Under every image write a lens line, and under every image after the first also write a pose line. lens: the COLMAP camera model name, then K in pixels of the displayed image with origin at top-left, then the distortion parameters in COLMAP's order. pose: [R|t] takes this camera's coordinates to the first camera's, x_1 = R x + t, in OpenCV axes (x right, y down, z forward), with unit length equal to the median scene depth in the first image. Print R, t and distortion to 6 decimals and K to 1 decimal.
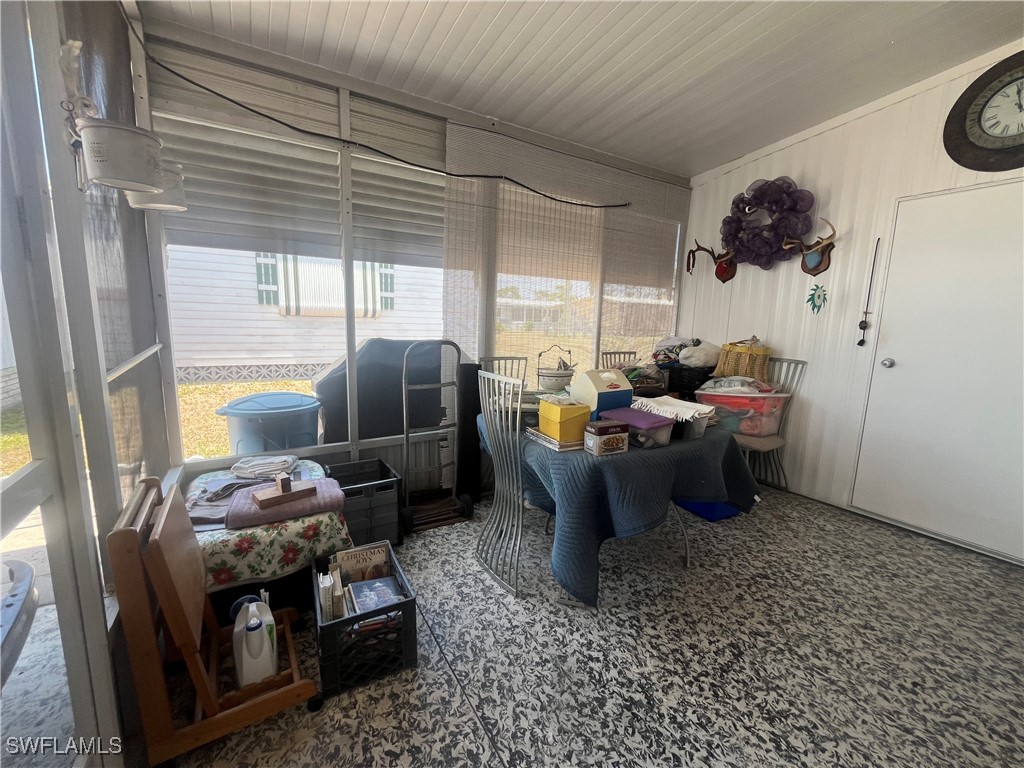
lens RADIAL K [[421.0, 0, 512.0], [0, 421.0, 384.0], [0, 0, 1]] dist [-0.001083, -0.000186]
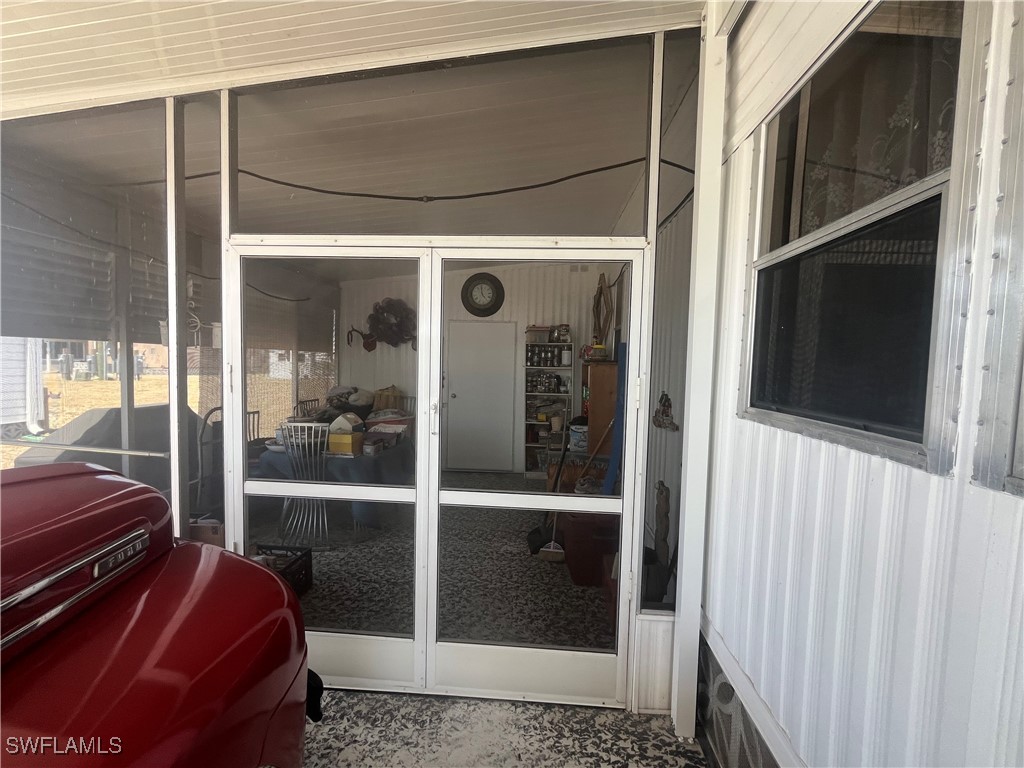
lens RADIAL K [[421.0, 0, 512.0], [0, 421.0, 384.0], [0, 0, 1]] dist [-0.001083, -0.000186]
pose [[0.576951, -0.053052, 0.815054, -0.582251], [0.116350, 0.993050, -0.017722, -0.032190], [-0.808450, 0.105057, 0.579113, -0.417126]]
